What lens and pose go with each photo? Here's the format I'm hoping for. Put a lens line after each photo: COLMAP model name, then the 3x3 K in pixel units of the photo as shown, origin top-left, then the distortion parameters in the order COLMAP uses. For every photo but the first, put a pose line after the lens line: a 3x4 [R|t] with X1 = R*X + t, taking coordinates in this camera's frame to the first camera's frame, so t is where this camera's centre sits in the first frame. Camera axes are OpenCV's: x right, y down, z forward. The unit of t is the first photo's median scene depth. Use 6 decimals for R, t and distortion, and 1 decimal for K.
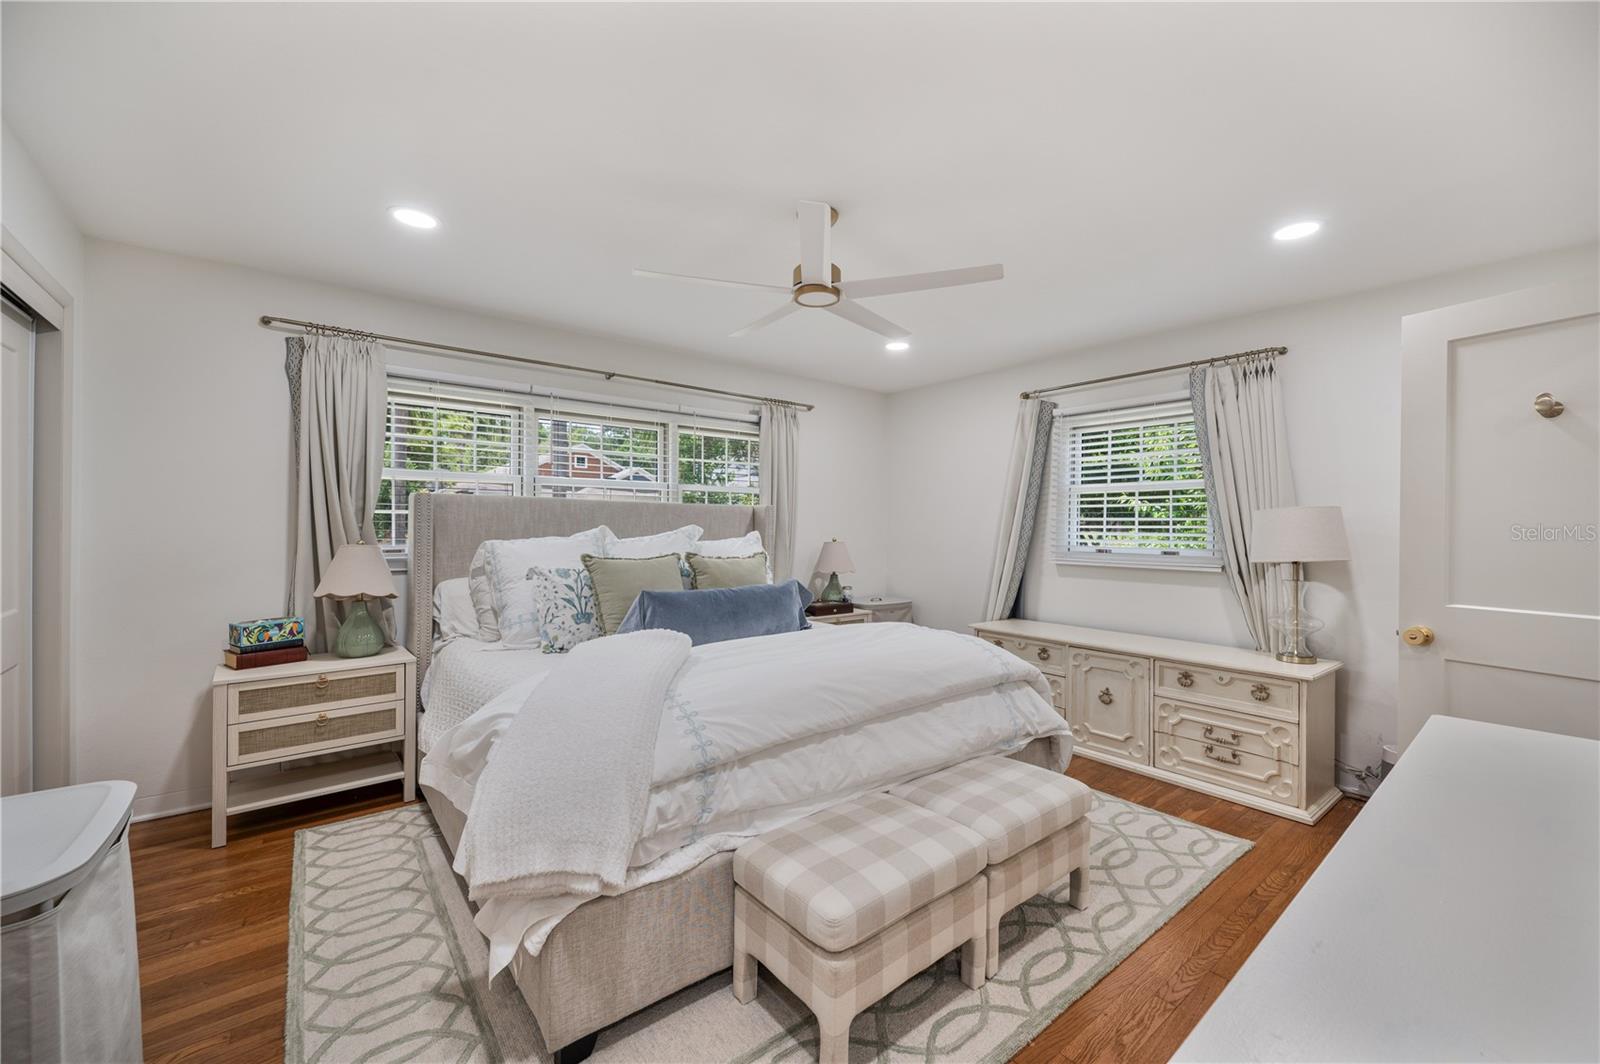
lens RADIAL K [[637.0, 0, 801.4], [0, 637.0, 531.3], [0, 0, 1]] dist [-0.000141, -0.000422]
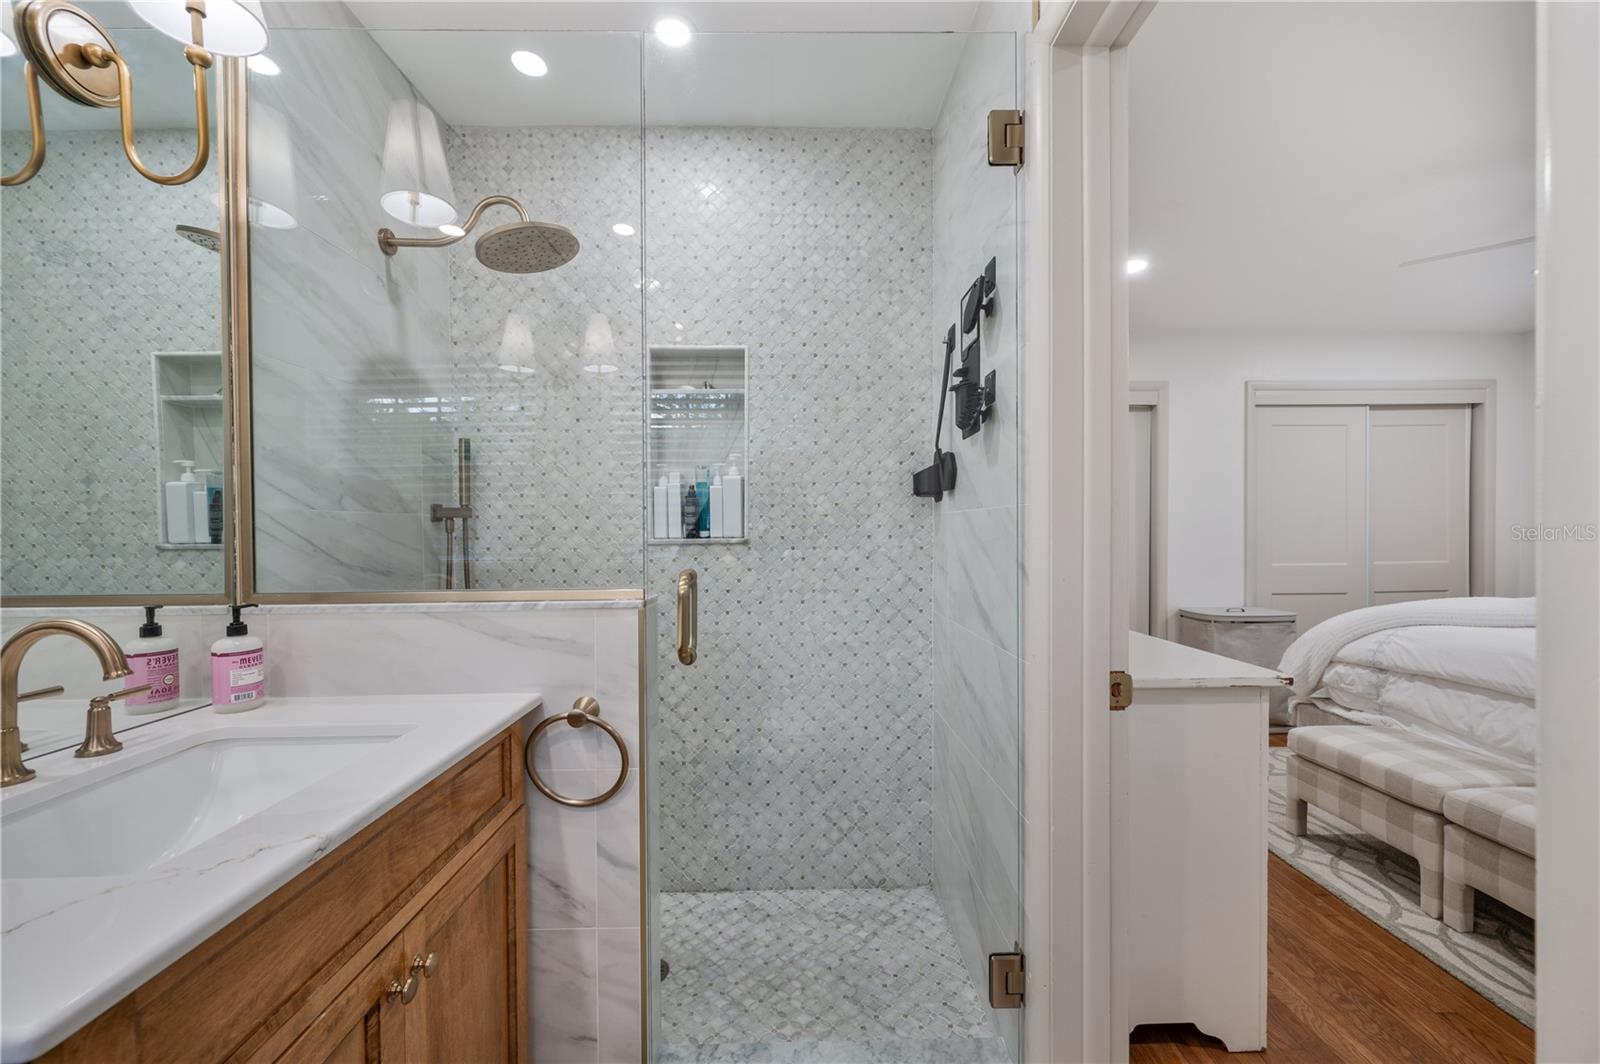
lens RADIAL K [[637.0, 0, 794.1], [0, 637.0, 535.5], [0, 0, 1]] dist [-0.000141, -0.000422]
pose [[-0.613926, 0.006846, -0.789334, 1.820407], [-0.002381, 0.999942, 0.010525, 0.044303], [0.789360, 0.008341, -0.613874, 0.796723]]
